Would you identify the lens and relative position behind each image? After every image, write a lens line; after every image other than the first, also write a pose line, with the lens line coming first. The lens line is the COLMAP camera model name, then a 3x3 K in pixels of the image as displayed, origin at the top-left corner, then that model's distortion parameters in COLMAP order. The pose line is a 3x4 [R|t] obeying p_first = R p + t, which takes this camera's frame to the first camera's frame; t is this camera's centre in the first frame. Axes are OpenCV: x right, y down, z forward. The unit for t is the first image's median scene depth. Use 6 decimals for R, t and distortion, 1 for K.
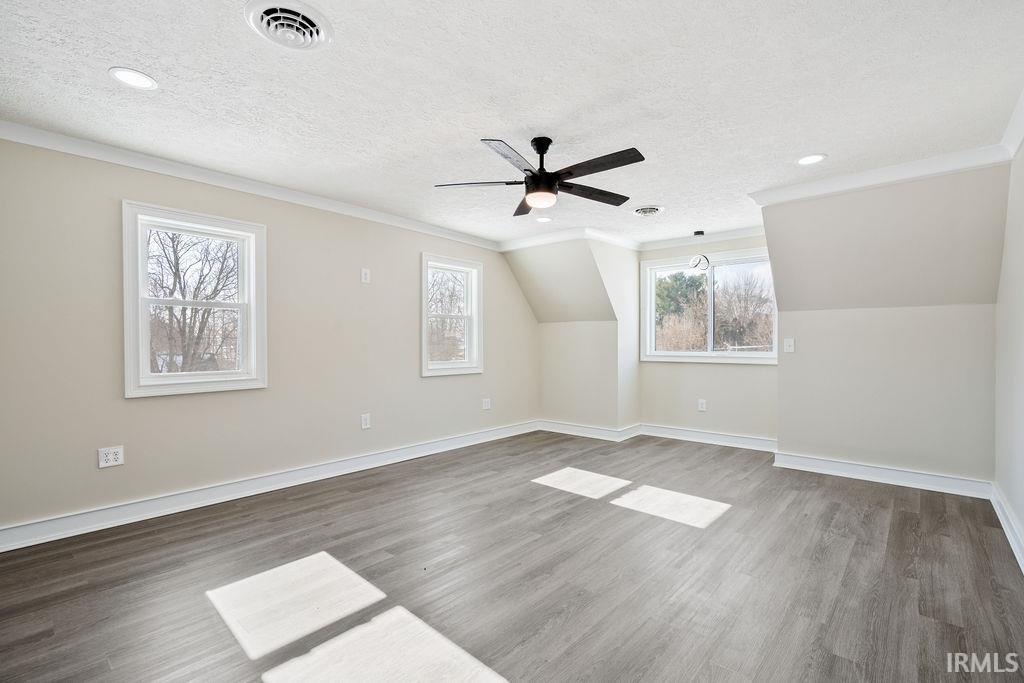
lens RADIAL K [[462.2, 0, 511.7], [0, 462.2, 345.0], [0, 0, 1]] dist [-0.004700, 0.000025]
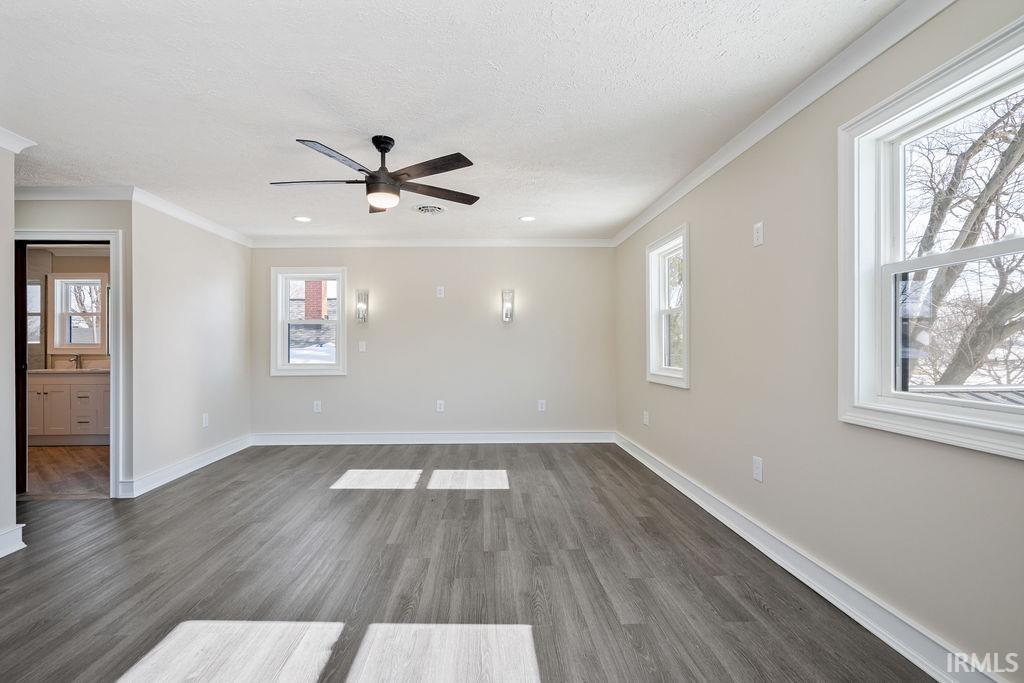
lens RADIAL K [[462.2, 0, 510.0], [0, 462.2, 343.9], [0, 0, 1]] dist [-0.004700, 0.000025]
pose [[-0.714139, 0.002406, -0.699999, 0.435993], [0.004282, 0.999990, -0.000932, -0.007327], [0.699990, -0.003663, -0.714143, 1.457922]]
